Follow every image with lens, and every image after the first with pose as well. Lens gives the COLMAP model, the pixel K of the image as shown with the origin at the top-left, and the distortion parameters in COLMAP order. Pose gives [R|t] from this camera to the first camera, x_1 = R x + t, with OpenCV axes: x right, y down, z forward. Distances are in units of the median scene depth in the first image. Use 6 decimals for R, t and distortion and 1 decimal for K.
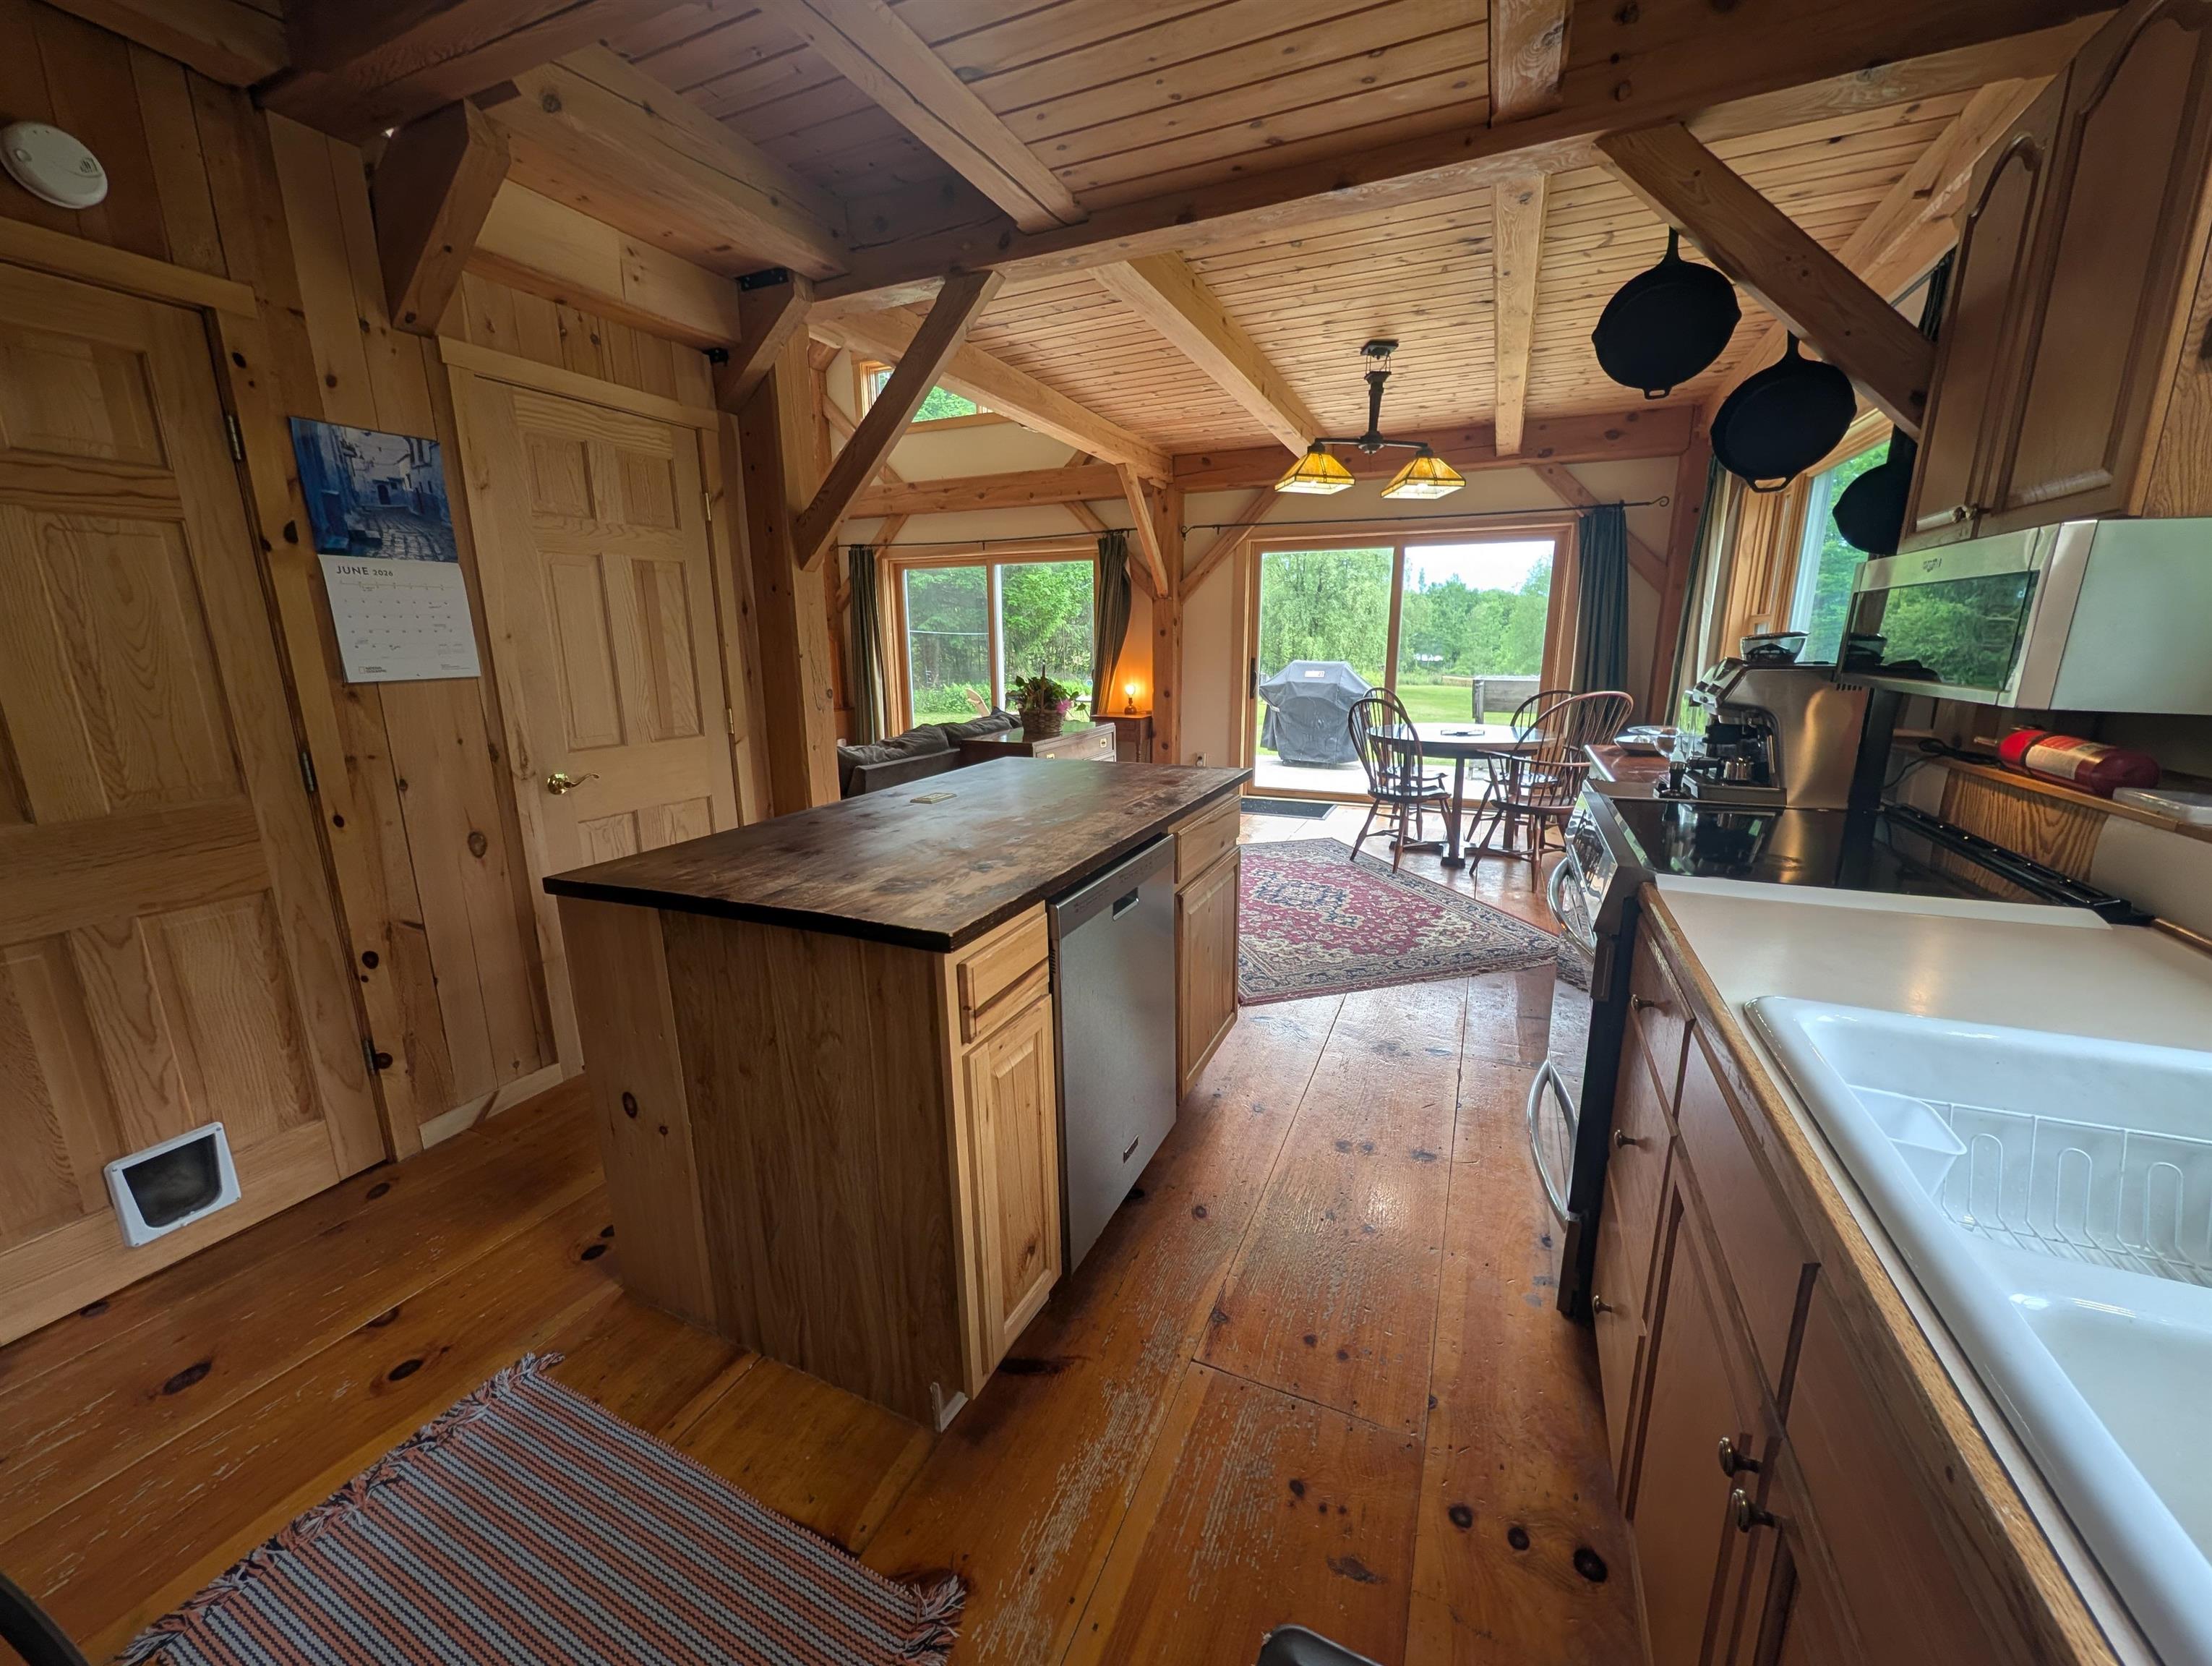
lens RADIAL K [[852.5, 0, 1106.2], [0, 852.5, 829.9], [0, 0, 1]] dist [0.000812, -0.000517]
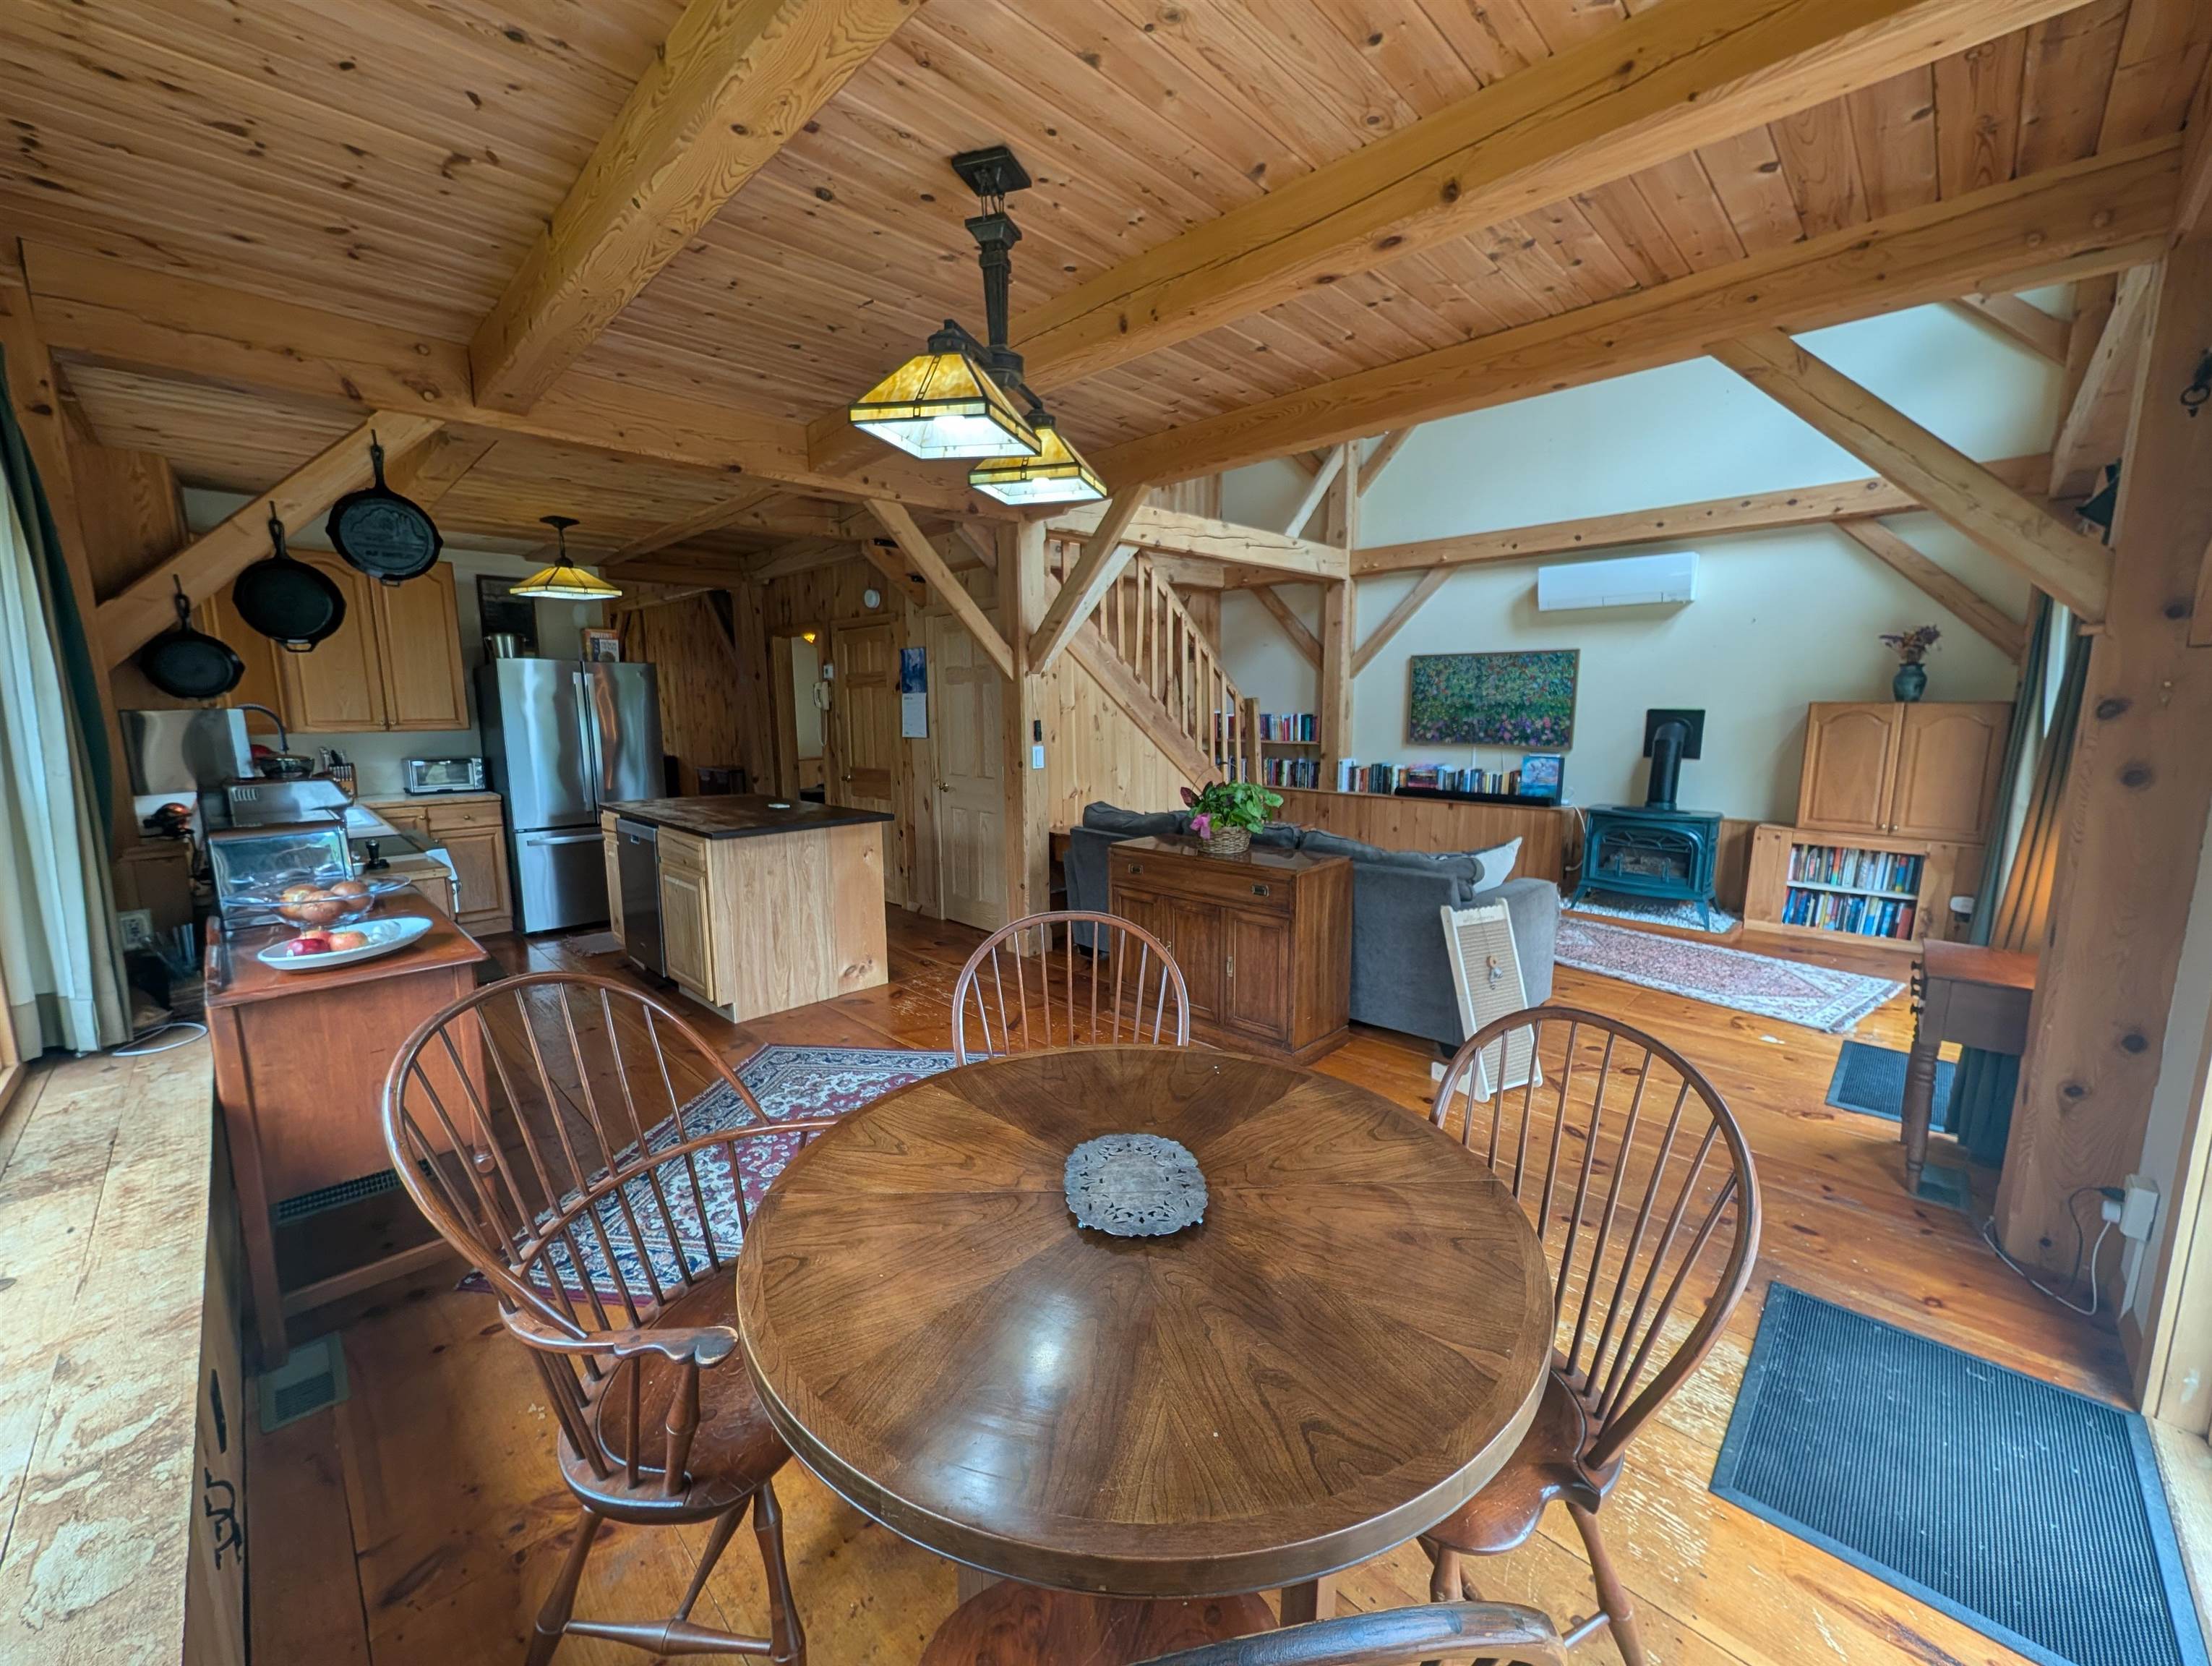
lens RADIAL K [[852.5, 0, 1106.2], [0, 852.5, 829.9], [0, 0, 1]] dist [0.000812, -0.000517]
pose [[-0.344624, 0.153294, -0.926140, 0.907644], [-0.197469, 0.952664, 0.231164, -0.386233], [0.917736, 0.262549, -0.298040, 1.479234]]
